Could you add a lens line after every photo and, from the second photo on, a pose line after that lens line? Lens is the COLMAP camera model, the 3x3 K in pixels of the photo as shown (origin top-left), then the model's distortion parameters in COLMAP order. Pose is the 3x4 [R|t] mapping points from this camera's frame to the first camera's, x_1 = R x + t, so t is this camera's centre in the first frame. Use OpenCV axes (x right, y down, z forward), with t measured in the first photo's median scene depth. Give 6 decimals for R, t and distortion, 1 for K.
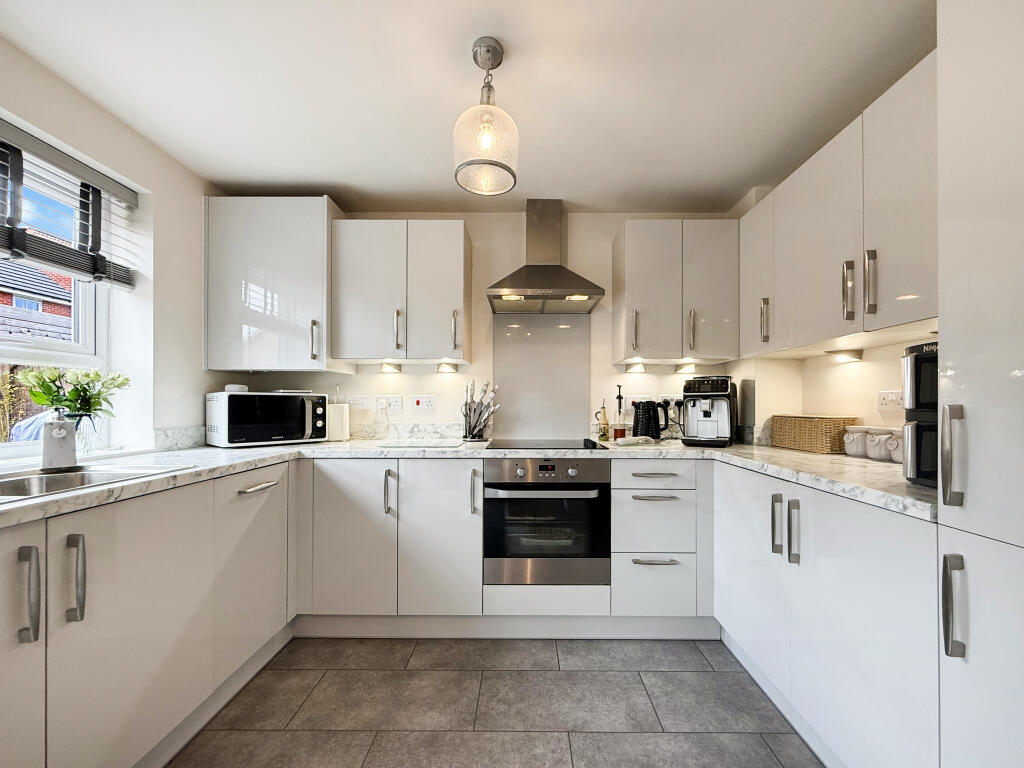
lens RADIAL K [[408.9, 0, 518.3], [0, 408.9, 419.1], [0, 0, 1]] dist [0.001695, 0.000176]
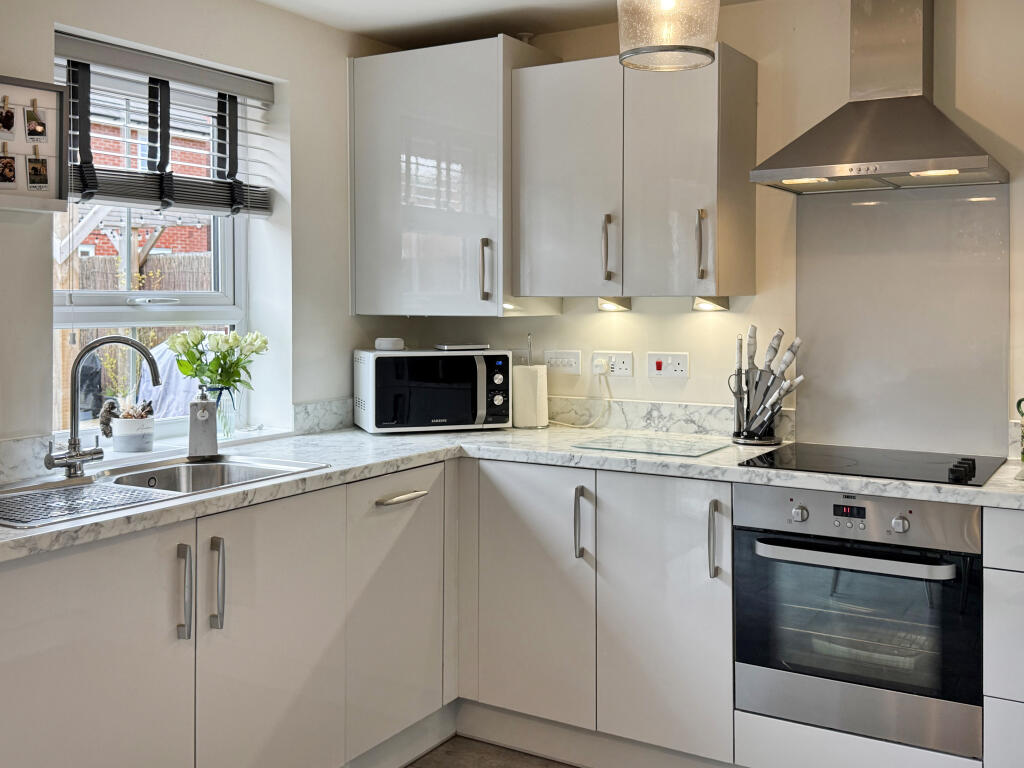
lens RADIAL K [[1037.7, 0, 512.0], [0, 1037.7, 384.0], [0, 0, 1]] dist [0.120400, -0.013271]
pose [[0.854350, 0.035679, -0.518471, 0.397528], [-0.010747, 0.998640, 0.051013, -0.108494], [0.519586, -0.038011, 0.853572, -0.374697]]
